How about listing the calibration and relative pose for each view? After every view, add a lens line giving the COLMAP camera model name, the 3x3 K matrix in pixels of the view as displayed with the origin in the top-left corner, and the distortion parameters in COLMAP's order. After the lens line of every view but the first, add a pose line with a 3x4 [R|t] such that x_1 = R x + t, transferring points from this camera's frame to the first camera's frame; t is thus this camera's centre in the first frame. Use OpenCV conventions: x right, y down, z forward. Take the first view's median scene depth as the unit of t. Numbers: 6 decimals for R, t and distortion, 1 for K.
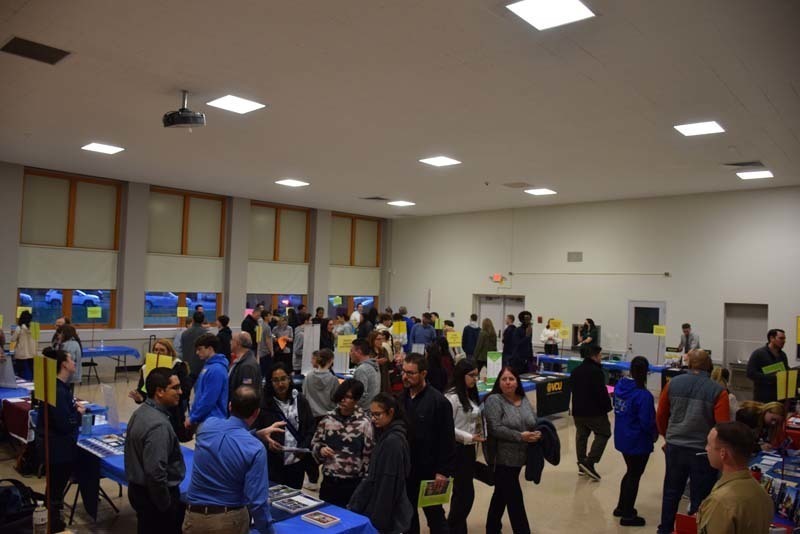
lens RADIAL K [[645.1, 0, 400.0], [0, 645.1, 267.0], [0, 0, 1]] dist [-0.081027, 0.014790]
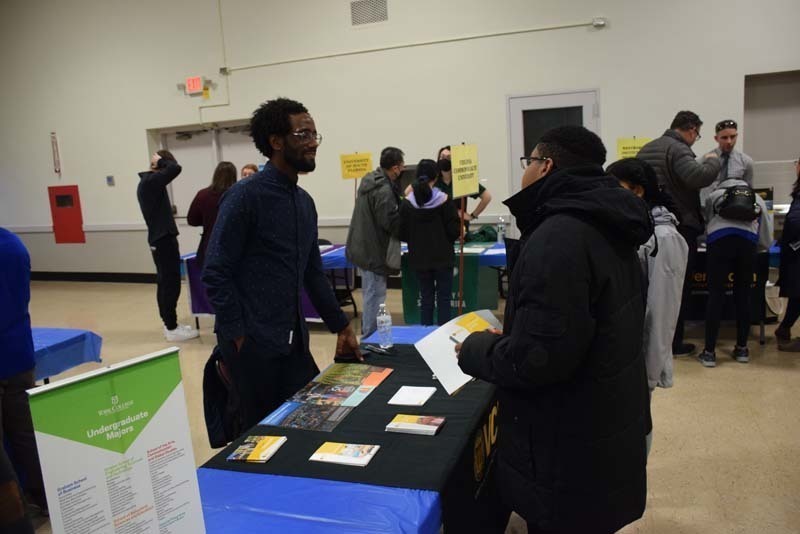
lens RADIAL K [[673.3, 0, 400.0], [0, 673.3, 267.0], [0, 0, 1]] dist [-0.051797, -0.000451]
pose [[0.918452, -0.152565, 0.364925, 0.095317], [0.078144, 0.974422, 0.210704, 0.054015], [-0.387737, -0.165004, 0.906881, 0.515319]]
